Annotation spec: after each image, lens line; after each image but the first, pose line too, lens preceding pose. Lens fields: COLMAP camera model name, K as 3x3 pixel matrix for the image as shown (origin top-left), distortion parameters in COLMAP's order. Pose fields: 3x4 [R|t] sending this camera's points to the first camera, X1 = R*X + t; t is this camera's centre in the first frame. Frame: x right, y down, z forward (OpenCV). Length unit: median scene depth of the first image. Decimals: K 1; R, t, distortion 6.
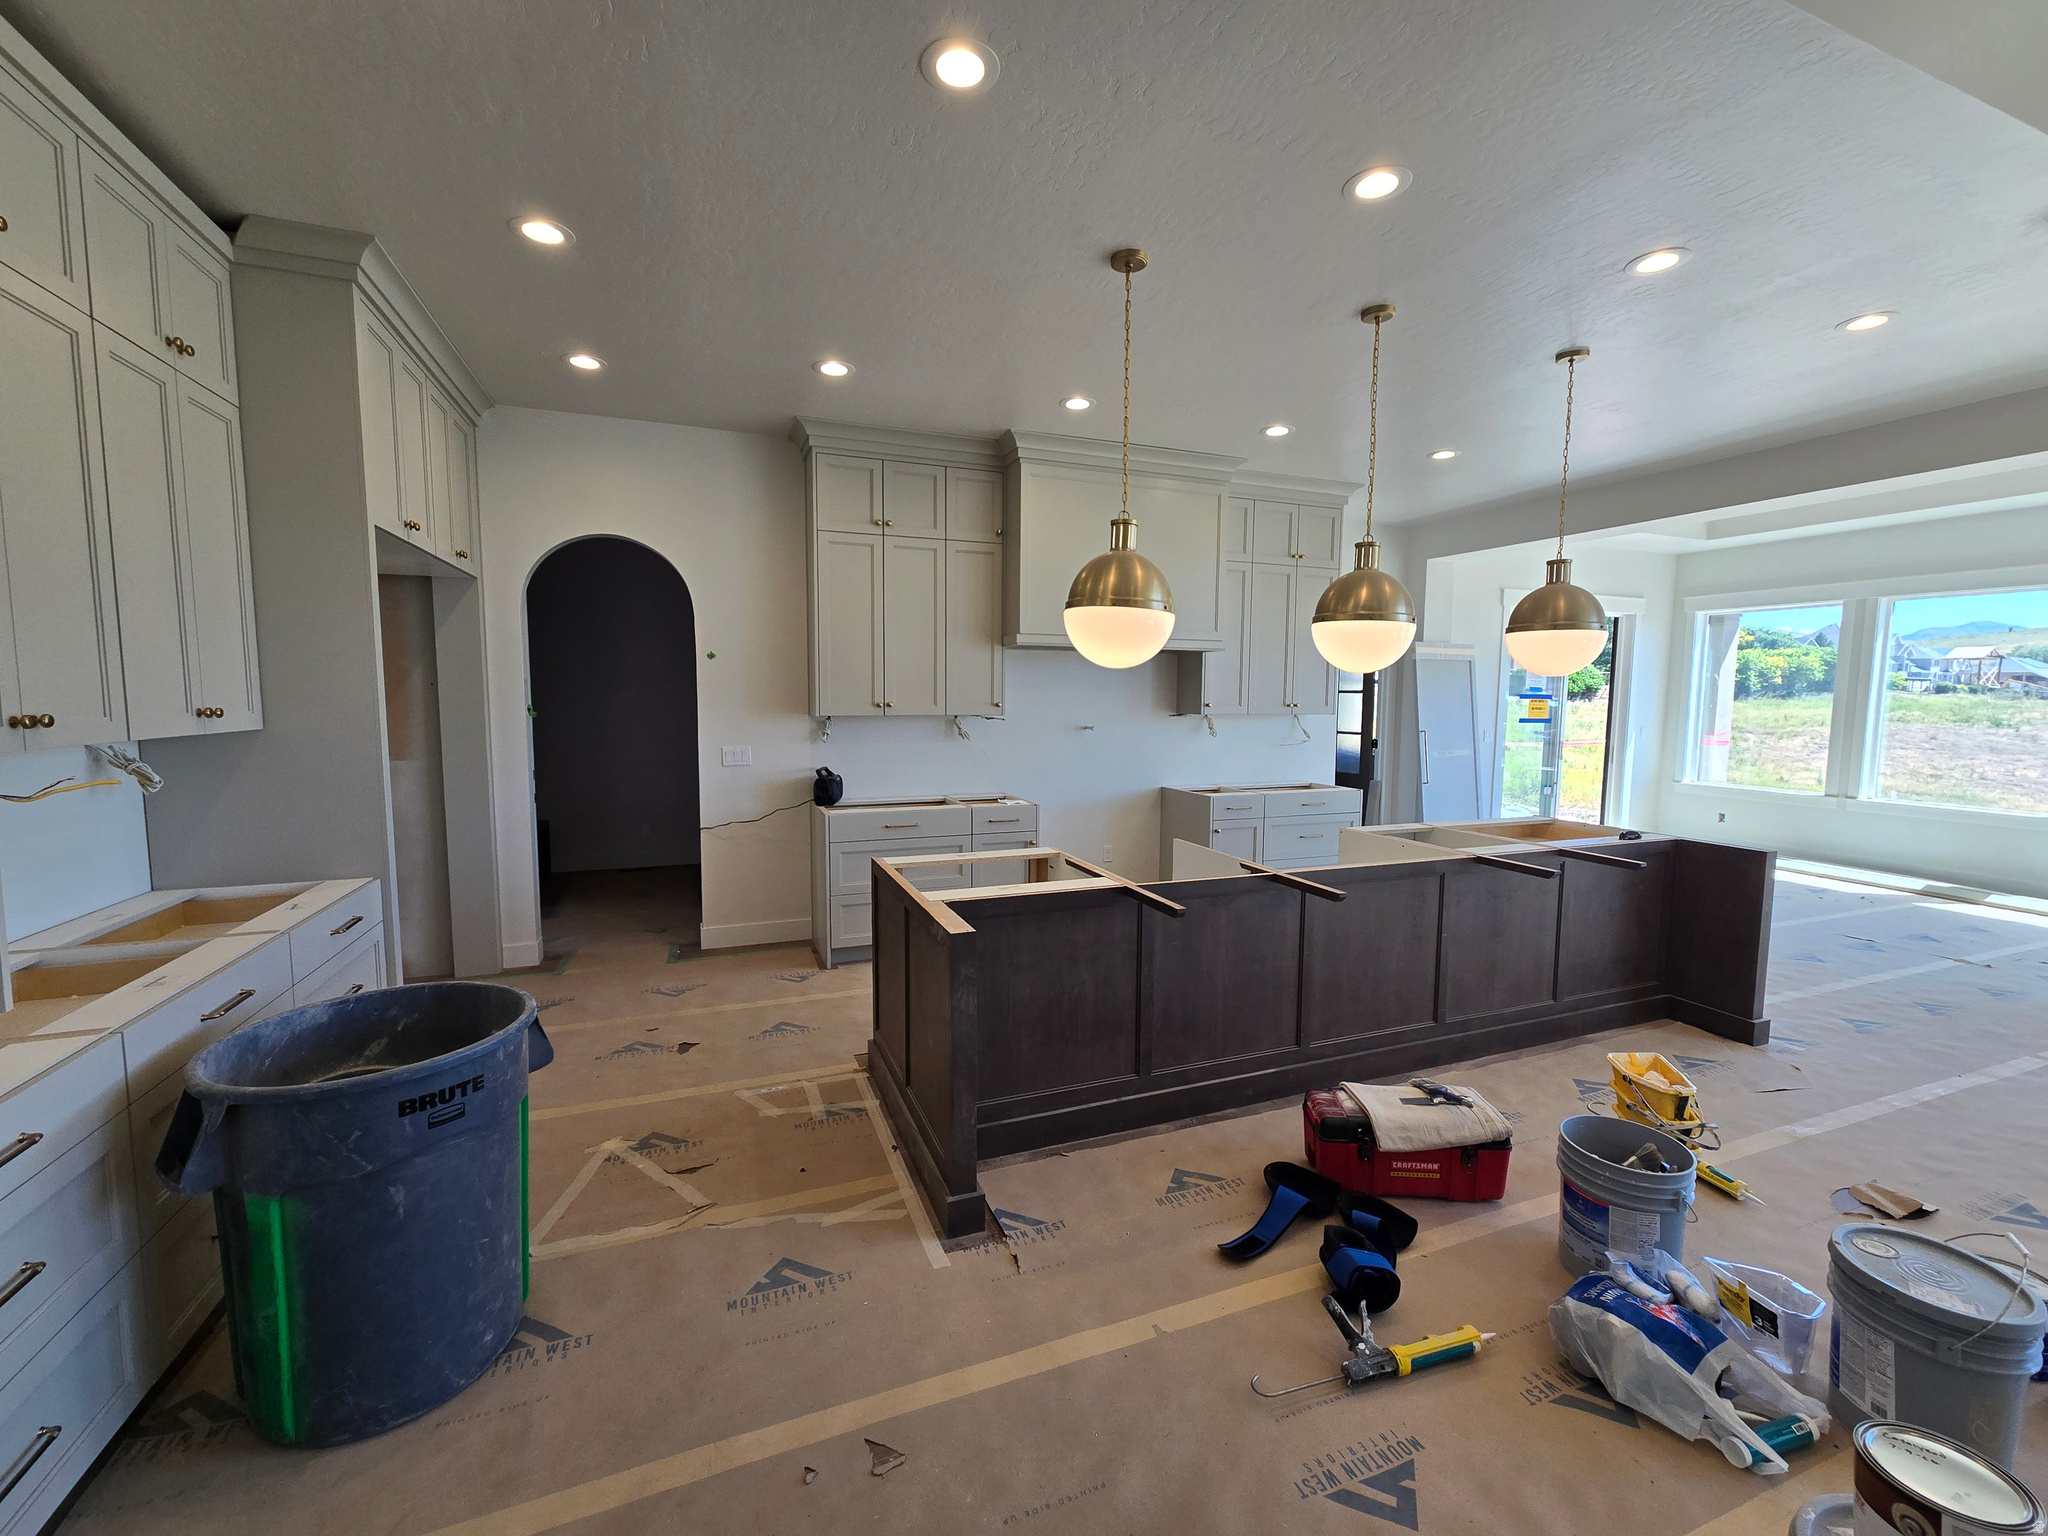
lens RADIAL K [[840.0, 0, 1015.5], [0, 840.0, 764.5], [0, 0, 1]] dist [0.001071, 0.000582]
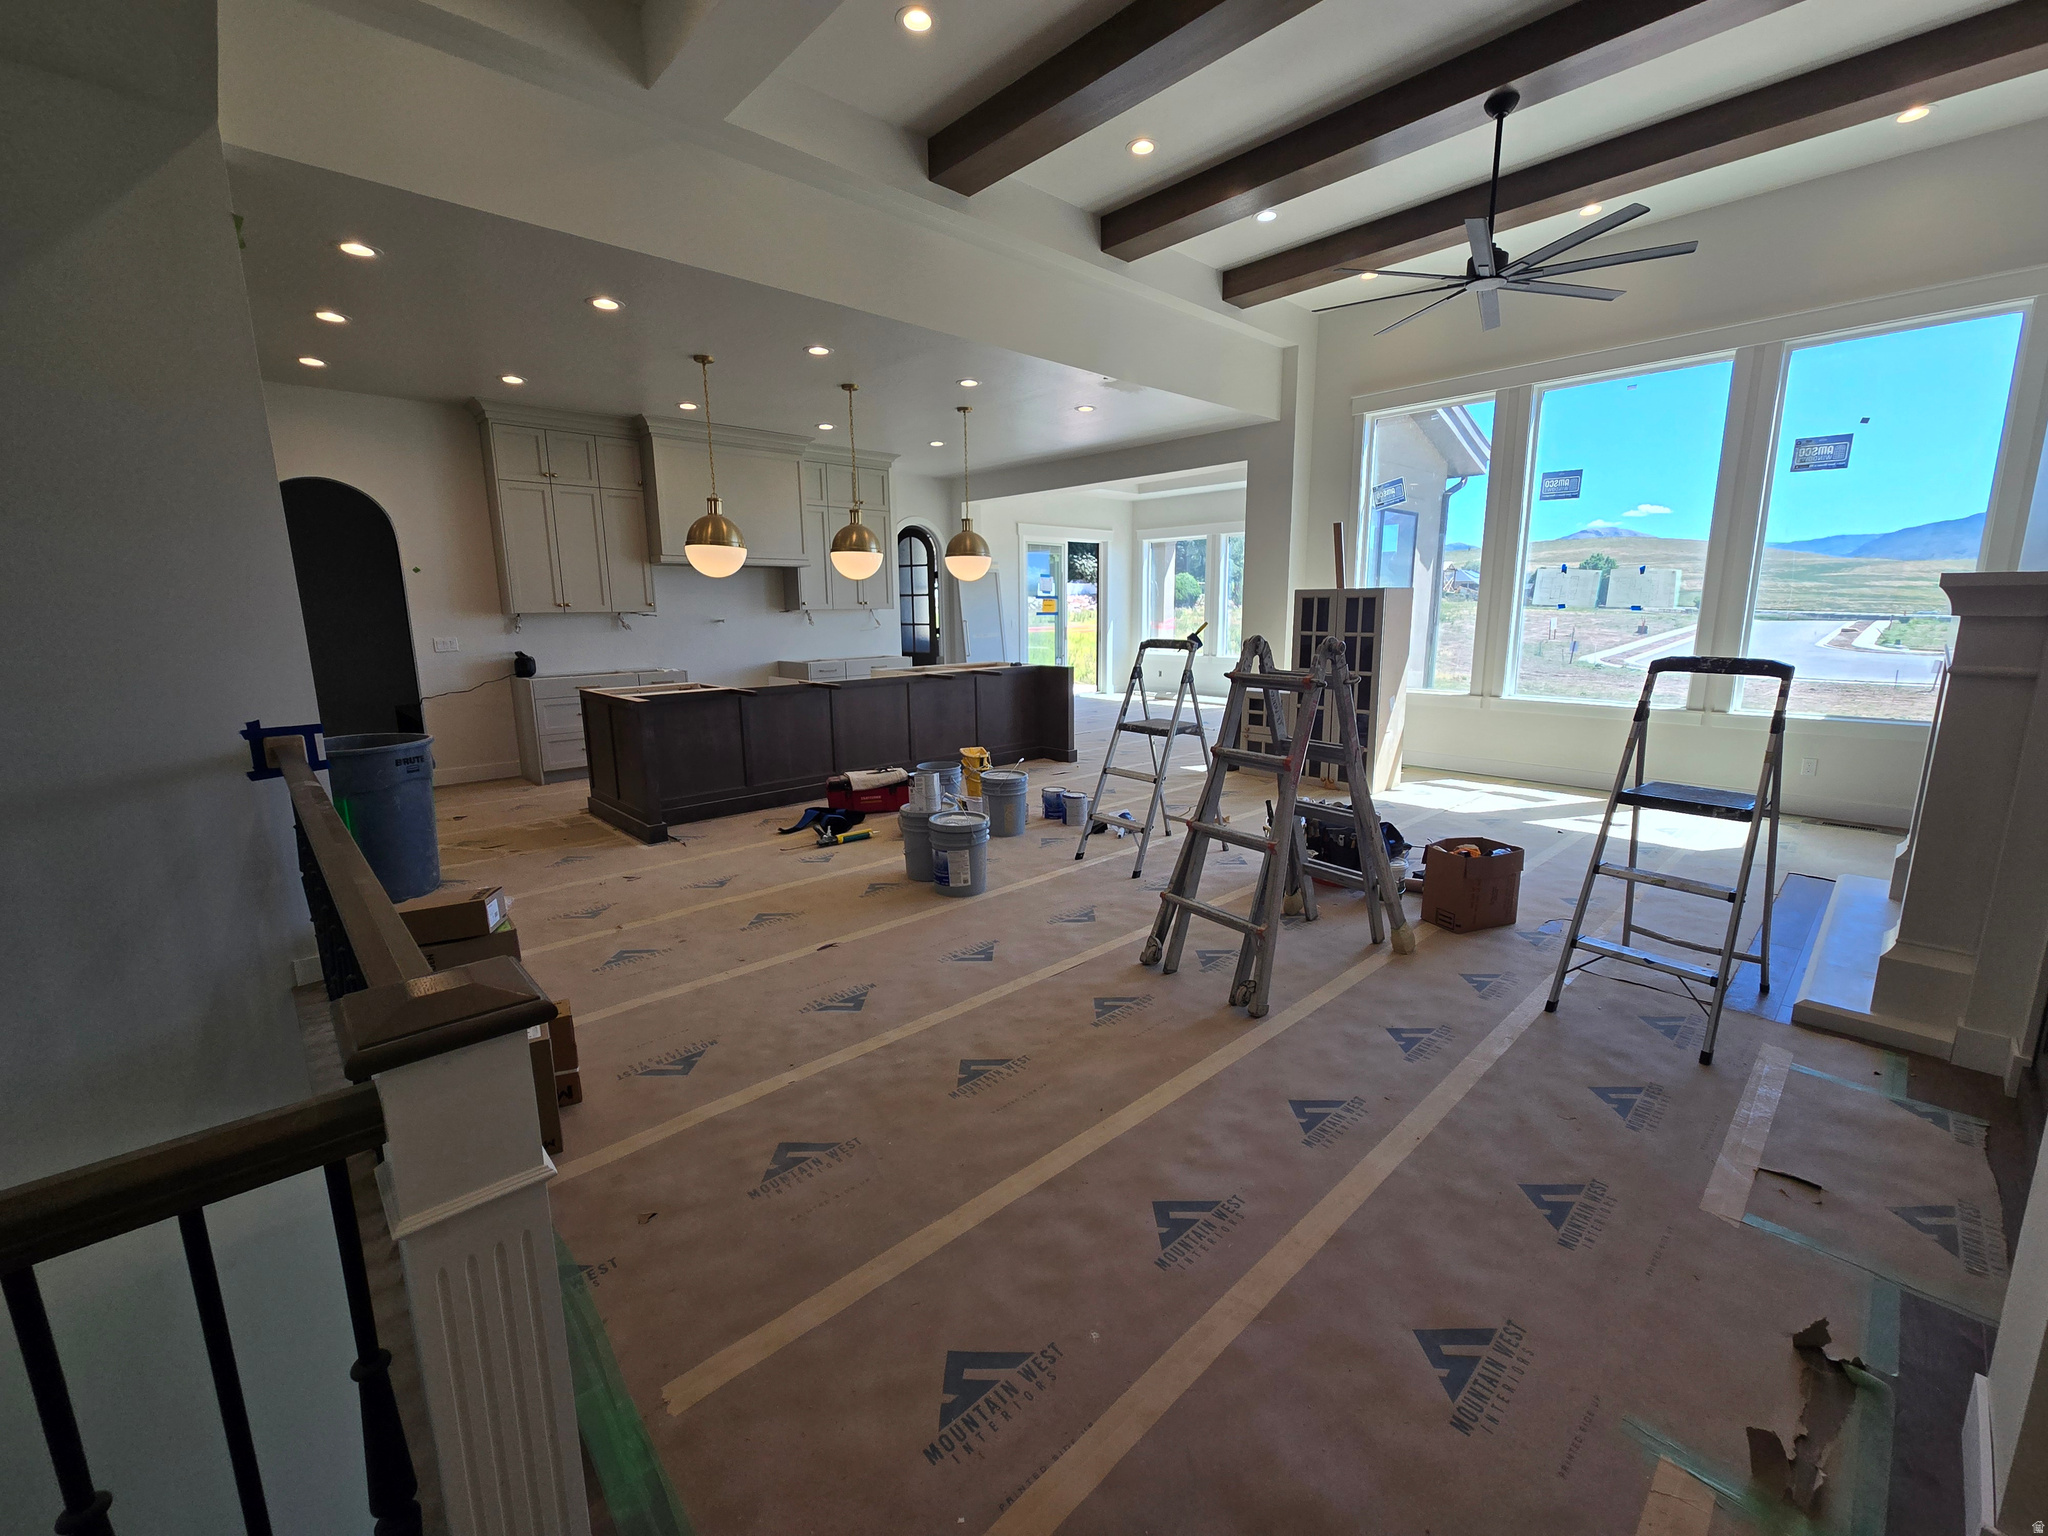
lens RADIAL K [[840.0, 0, 1040.0], [0, 840.0, 755.7], [0, 0, 1]] dist [0.001071, 0.000582]
pose [[0.917628, -0.086821, 0.387841, 0.011049], [0.051542, 0.993603, 0.100478, 0.080846], [-0.394084, -0.072212, 0.916233, -0.641199]]
